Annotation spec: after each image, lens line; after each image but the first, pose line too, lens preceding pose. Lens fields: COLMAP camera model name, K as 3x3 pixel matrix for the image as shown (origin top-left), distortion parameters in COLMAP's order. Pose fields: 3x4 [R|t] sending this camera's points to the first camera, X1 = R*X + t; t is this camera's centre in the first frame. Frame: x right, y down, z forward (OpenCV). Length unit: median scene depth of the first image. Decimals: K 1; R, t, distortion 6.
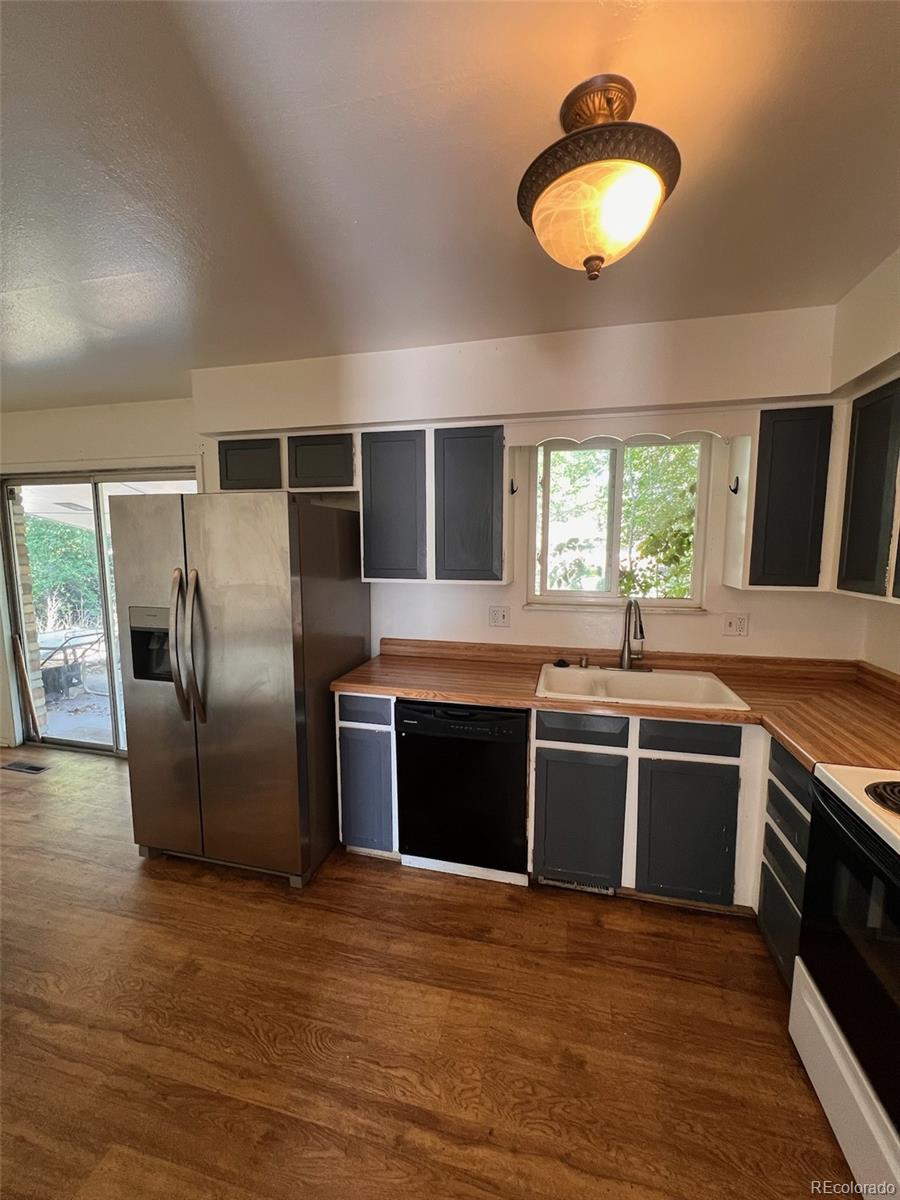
lens RADIAL K [[481.4, 0, 453.8], [0, 481.4, 599.5], [0, 0, 1]] dist [-0.005949, 0.001347]
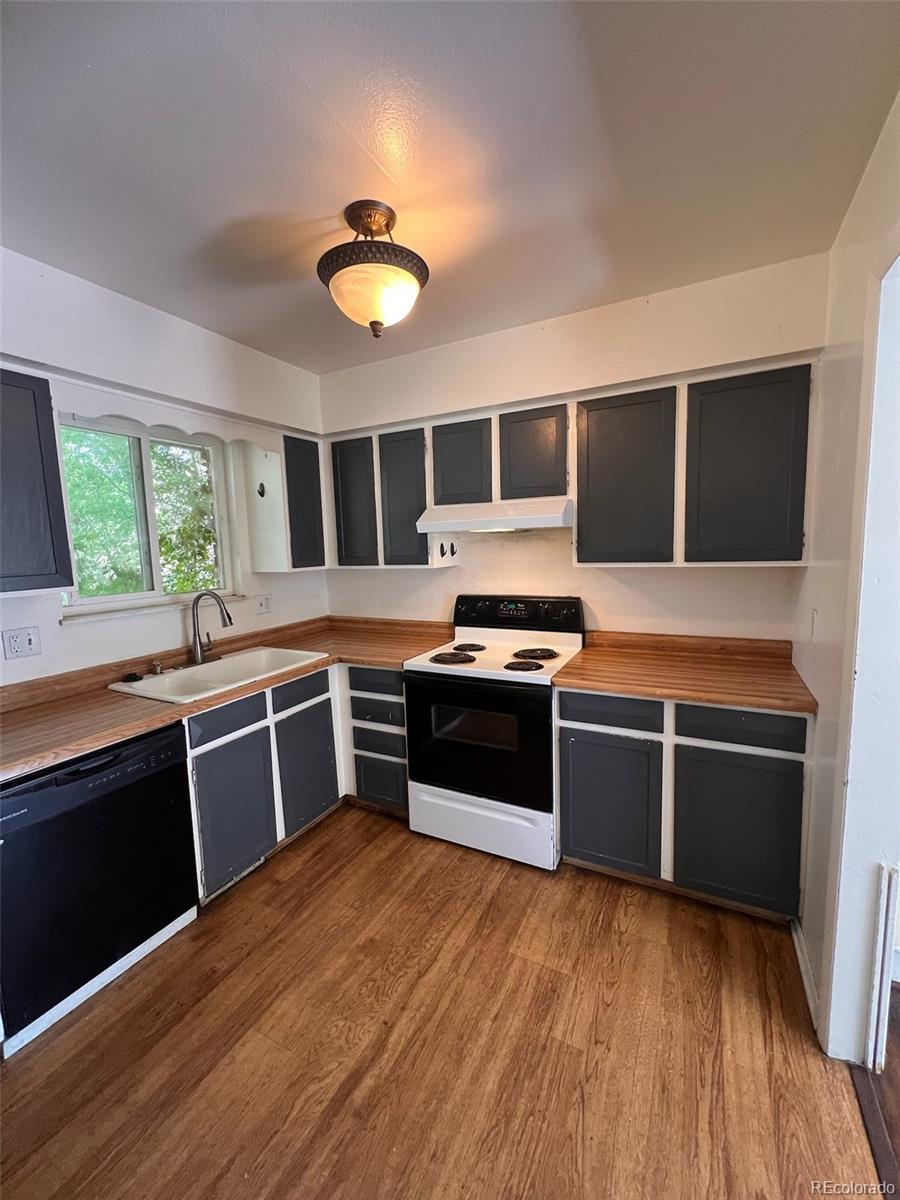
lens RADIAL K [[481.4, 0, 457.2], [0, 481.4, 599.3], [0, 0, 1]] dist [-0.005949, 0.001347]
pose [[0.231860, -0.122521, 0.965002, -0.607696], [0.137228, 0.986235, 0.092245, -0.006536], [-0.963021, 0.111037, 0.245481, 0.283090]]
